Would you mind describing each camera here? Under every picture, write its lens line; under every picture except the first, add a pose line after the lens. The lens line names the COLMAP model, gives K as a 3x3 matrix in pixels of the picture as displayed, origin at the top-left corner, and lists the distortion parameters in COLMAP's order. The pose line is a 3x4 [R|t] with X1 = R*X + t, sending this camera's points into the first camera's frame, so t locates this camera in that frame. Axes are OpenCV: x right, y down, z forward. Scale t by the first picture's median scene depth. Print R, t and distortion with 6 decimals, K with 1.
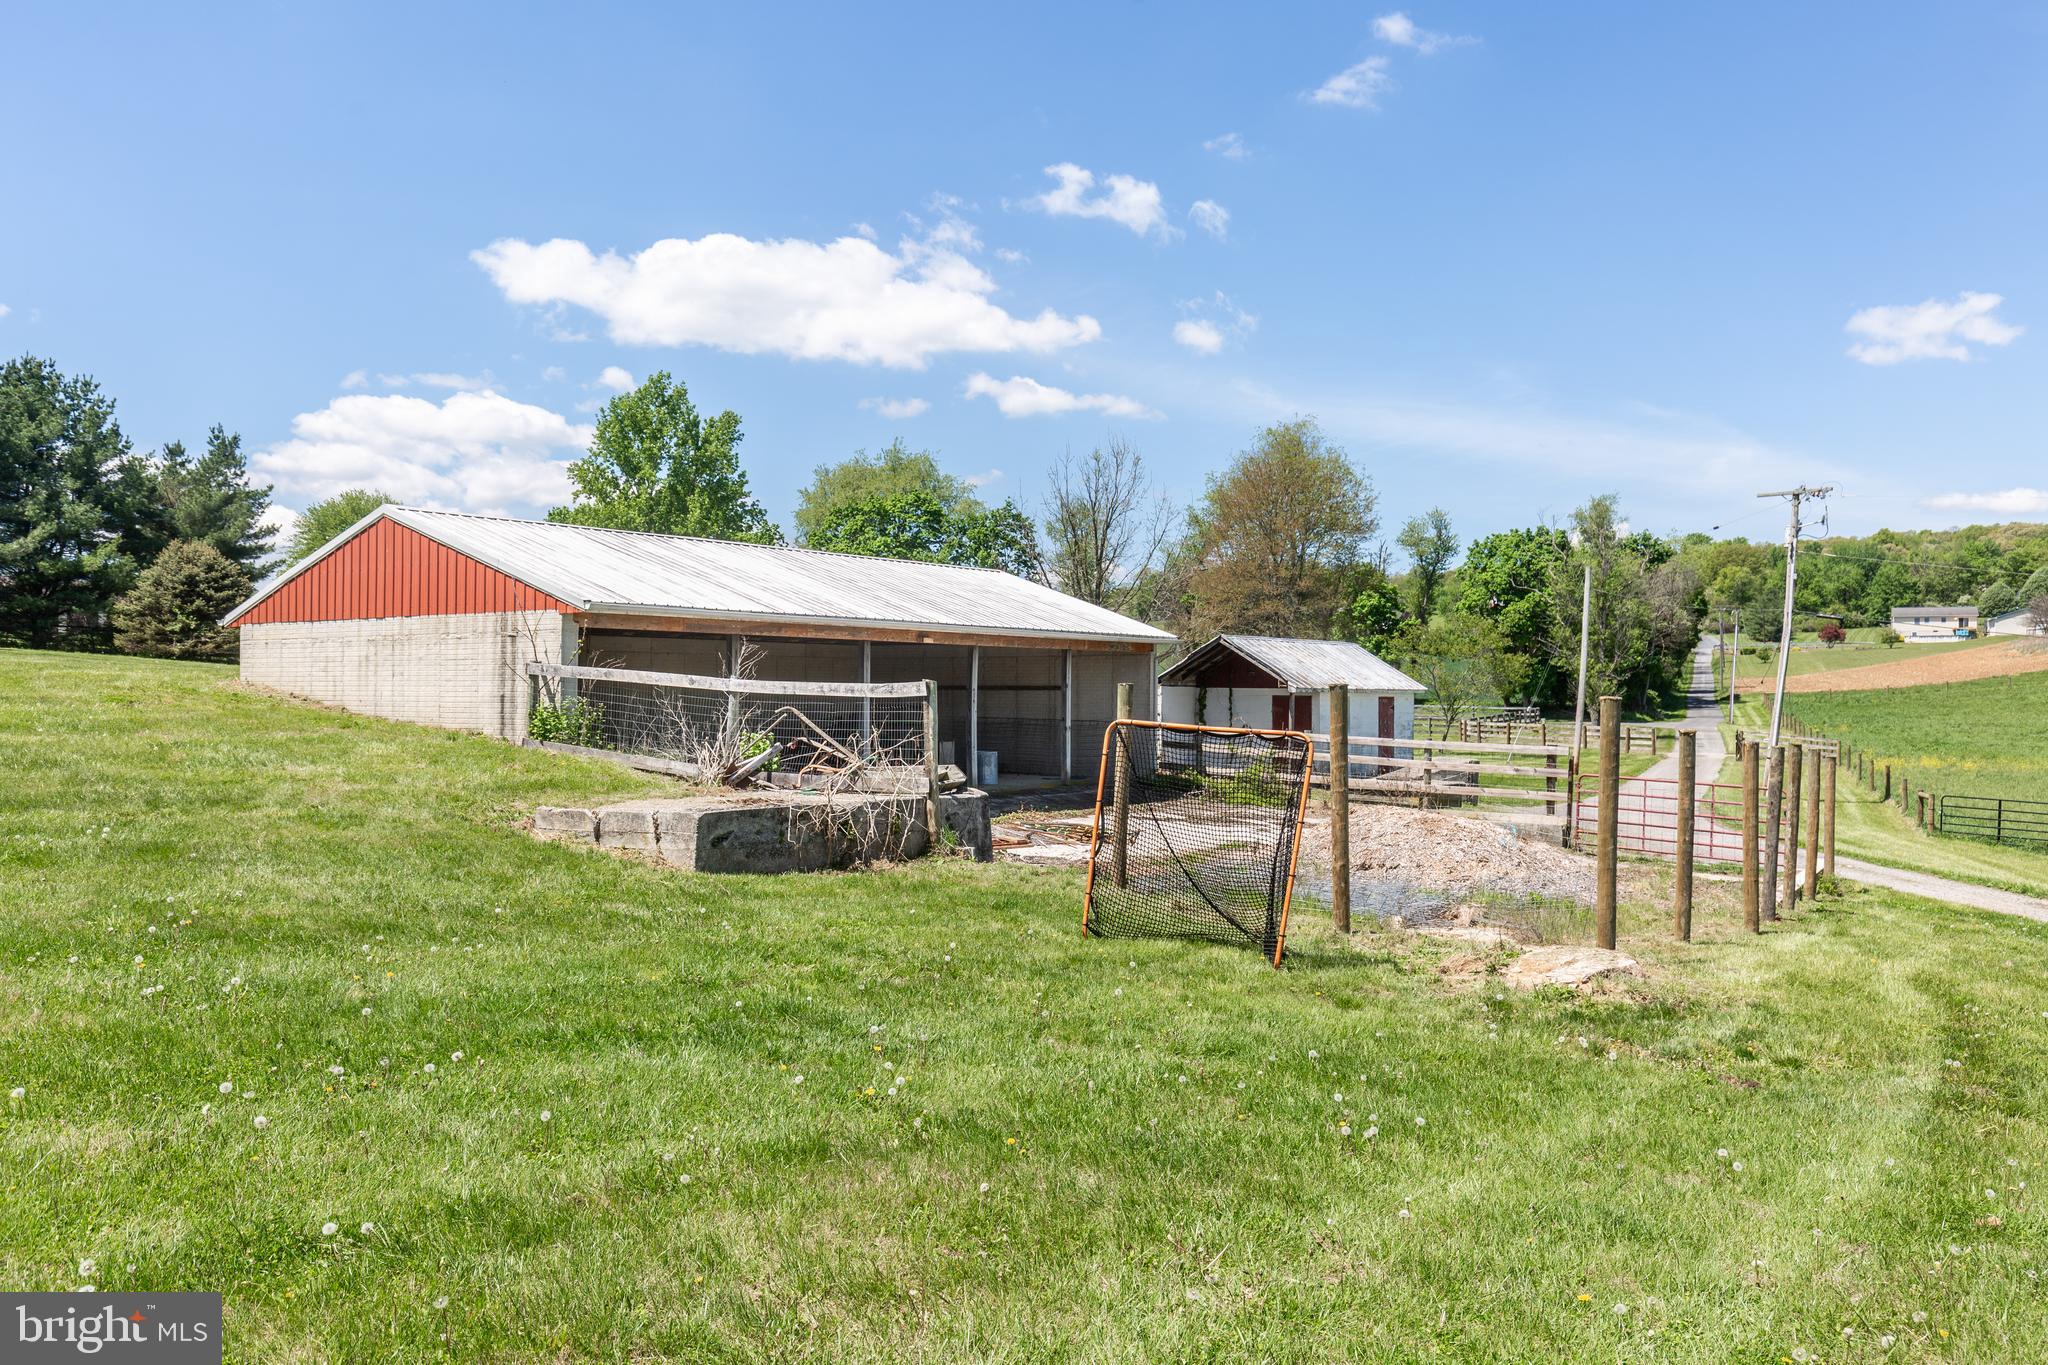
lens RADIAL K [[1581.6, 0, 1022.9], [0, 1581.6, 685.7], [0, 0, 1]] dist [-0.002062, -0.002556]
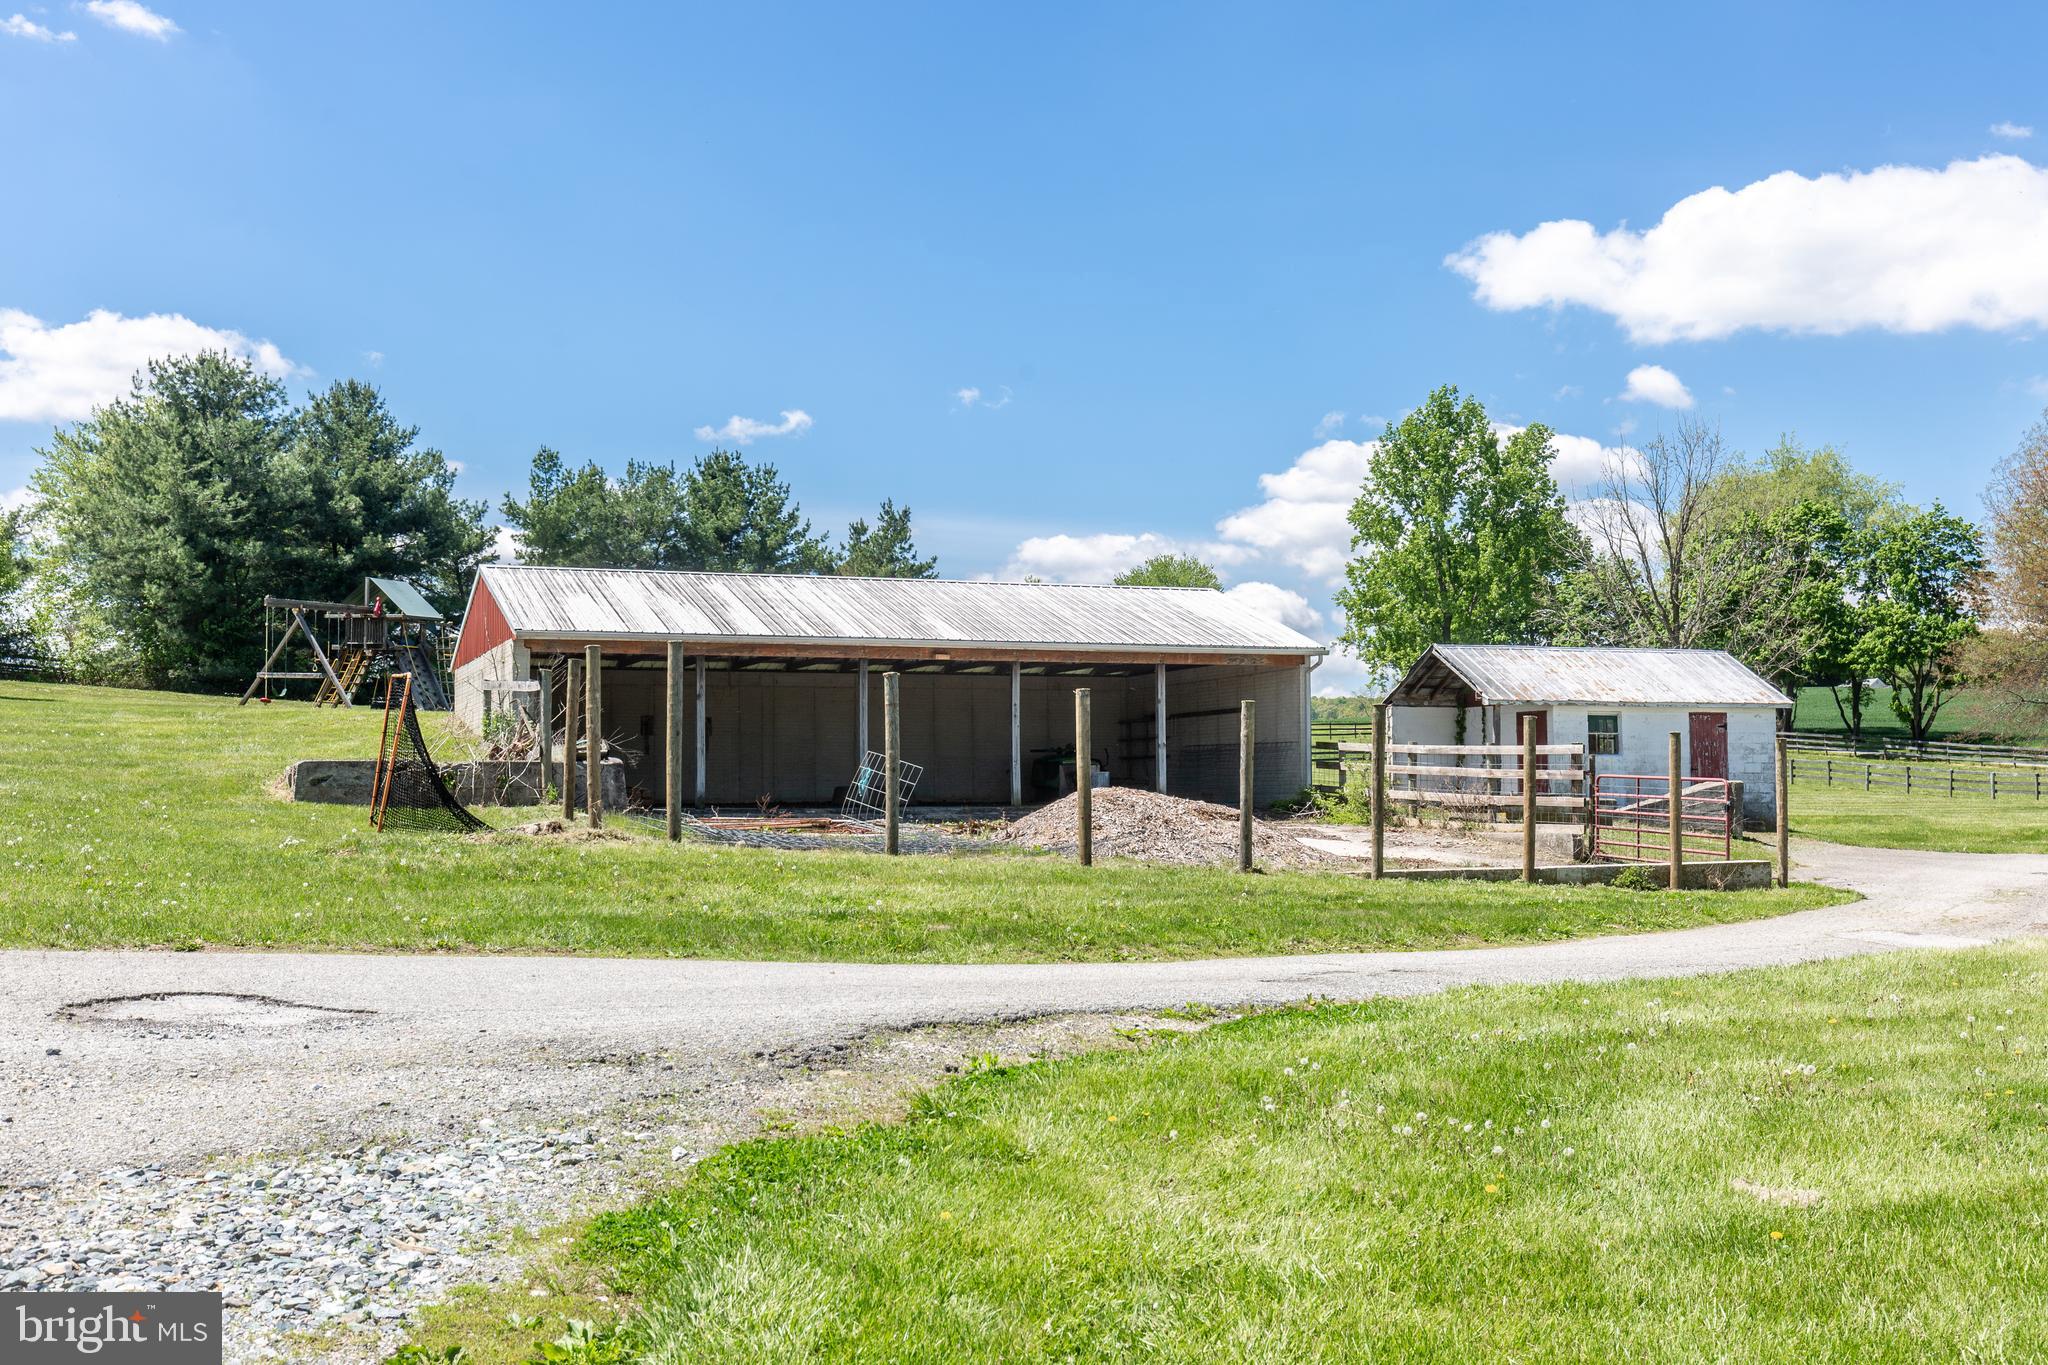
lens RADIAL K [[2060.6, 0, 1024.5], [0, 2060.6, 683.1], [0, 0, 1]] dist [-0.052783, 0.000000]
pose [[0.843819, -0.042697, -0.534927, 0.156560], [0.015170, 0.998329, -0.055756, 0.014445], [0.536414, 0.038934, 0.843056, -0.024456]]
